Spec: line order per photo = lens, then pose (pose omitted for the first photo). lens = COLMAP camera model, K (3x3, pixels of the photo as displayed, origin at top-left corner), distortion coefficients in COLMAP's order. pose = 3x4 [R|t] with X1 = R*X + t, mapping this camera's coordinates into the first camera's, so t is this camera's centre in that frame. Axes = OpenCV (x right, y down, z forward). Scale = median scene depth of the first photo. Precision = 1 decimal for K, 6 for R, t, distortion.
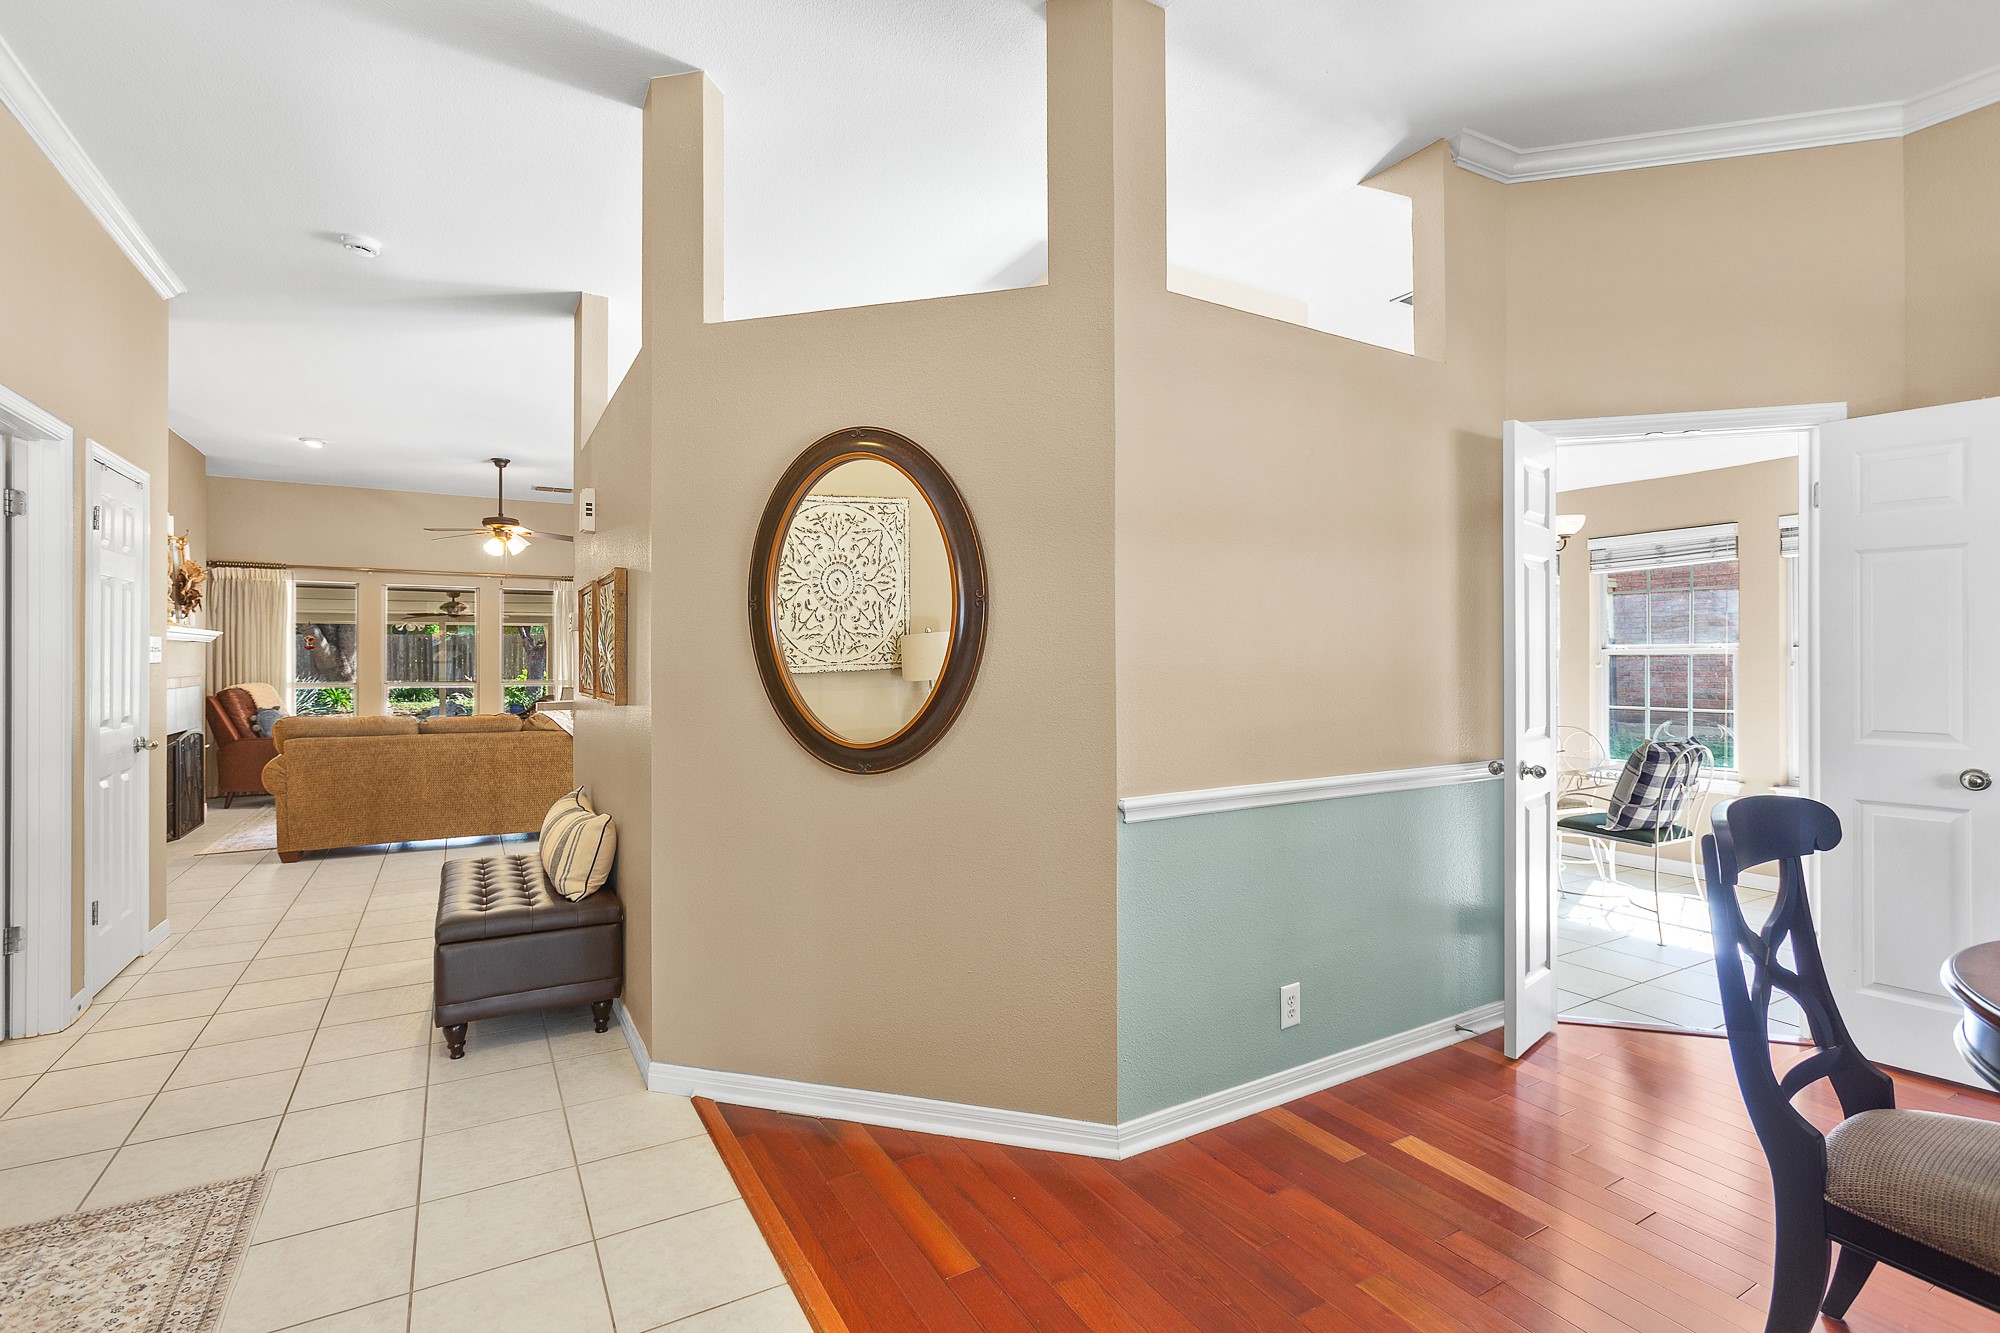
lens RADIAL K [[908.3, 0, 997.4], [0, 908.3, 662.6], [0, 0, 1]] dist [0.001954, 0.000321]
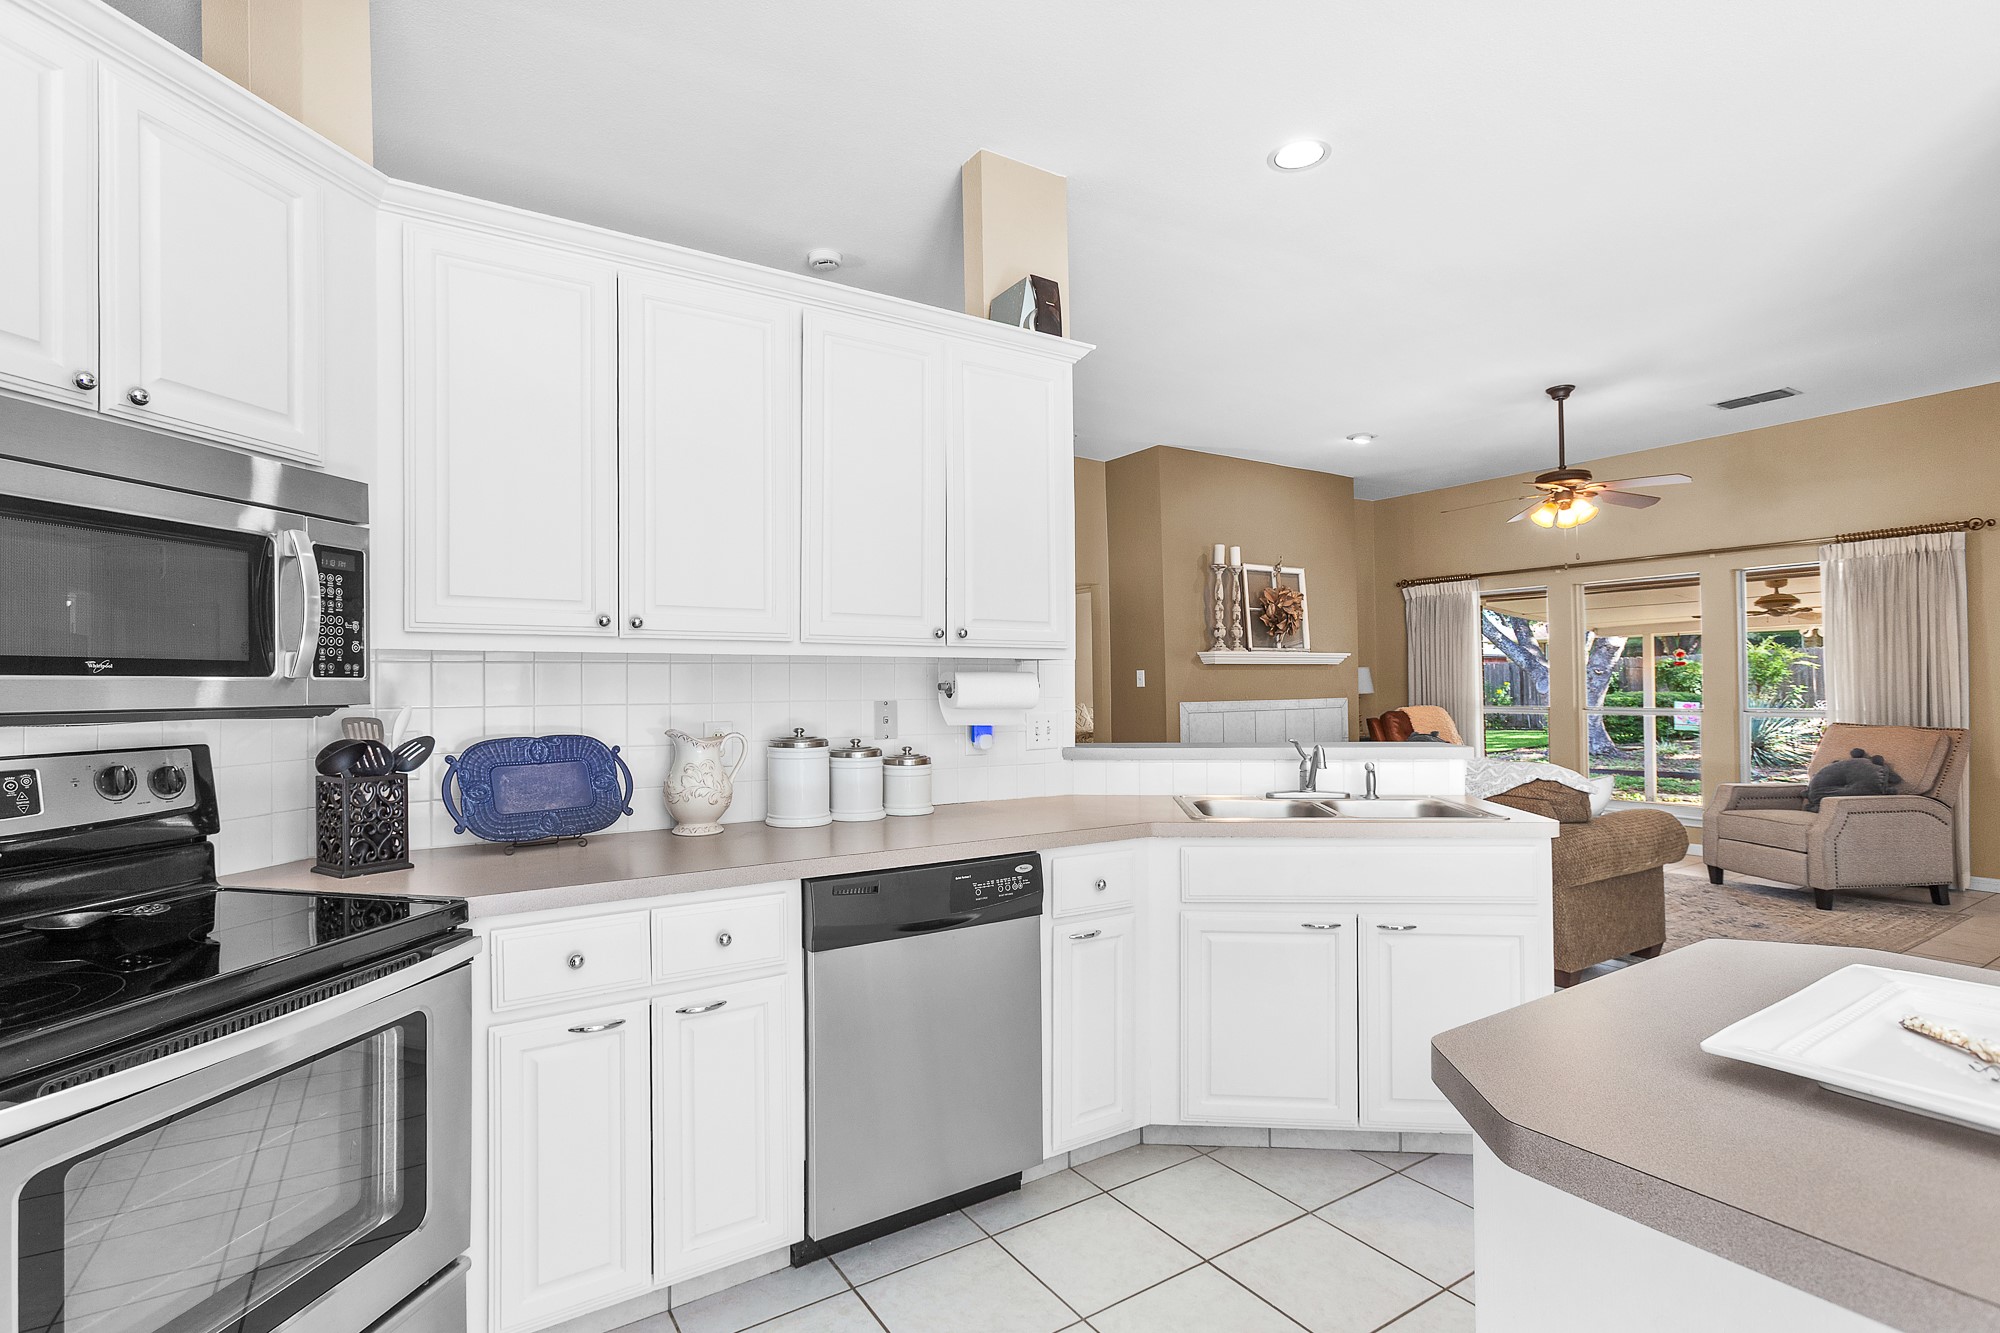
lens RADIAL K [[973.9, 0, 1028.4], [0, 973.9, 664.9], [0, 0, 1]] dist [-0.017410, 0.011095]
pose [[0.063630, -0.022020, -0.997731, 0.159091], [0.011718, 0.999704, -0.021317, -0.002134], [0.997905, -0.010335, 0.063869, 0.558964]]
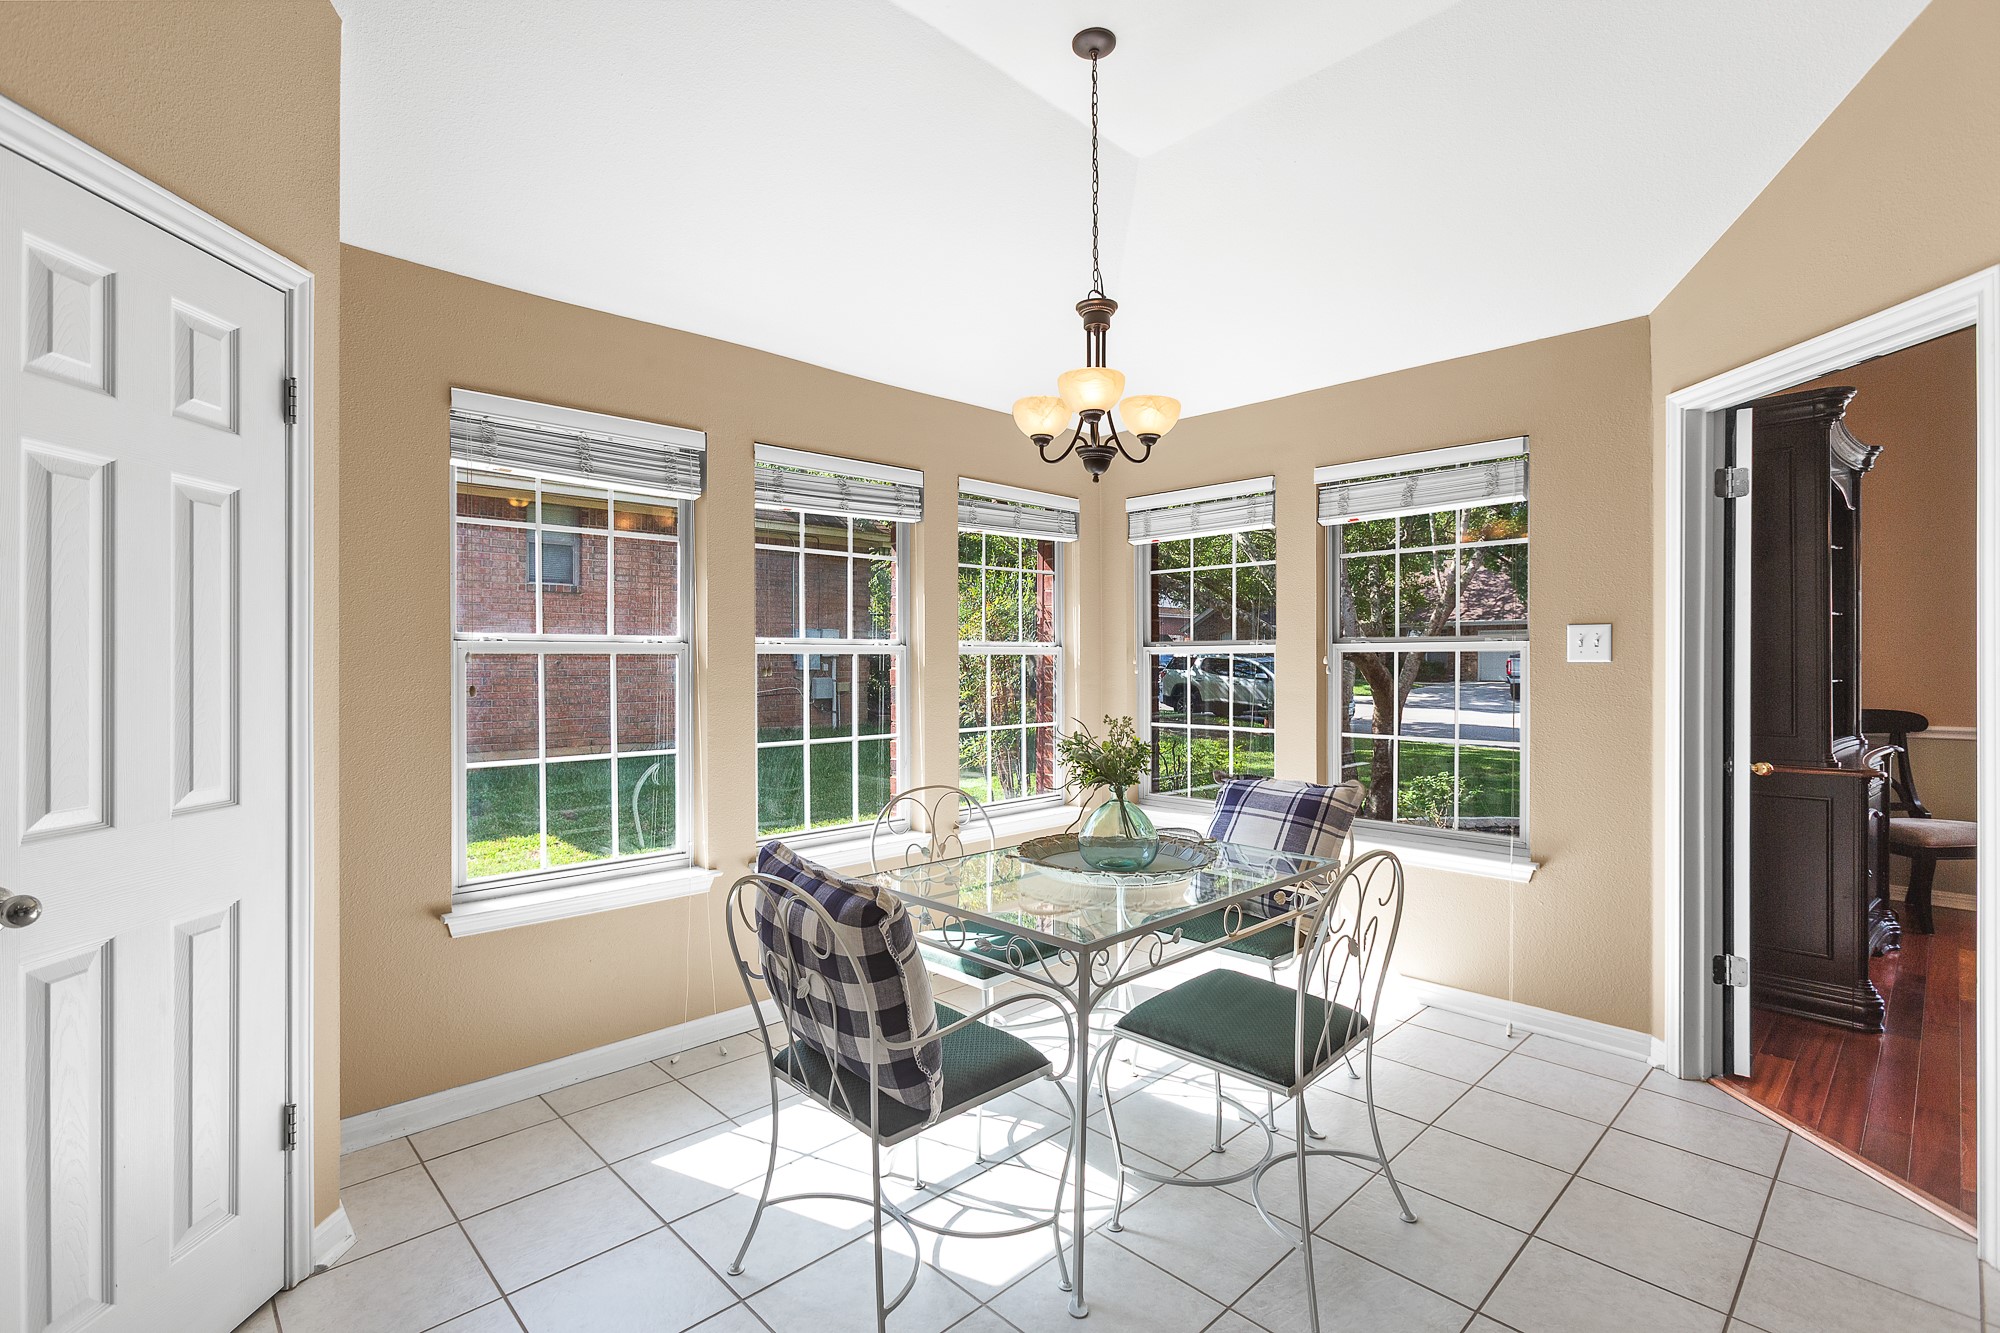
lens RADIAL K [[908.1, 0, 1000.2], [0, 908.1, 665.9], [0, 0, 1]] dist [-0.022430, 0.003581]
pose [[-0.243545, -0.002540, 0.969886, 0.072263], [-0.000101, 0.999997, 0.002594, -0.001637], [-0.969890, 0.000534, -0.243545, 0.760592]]
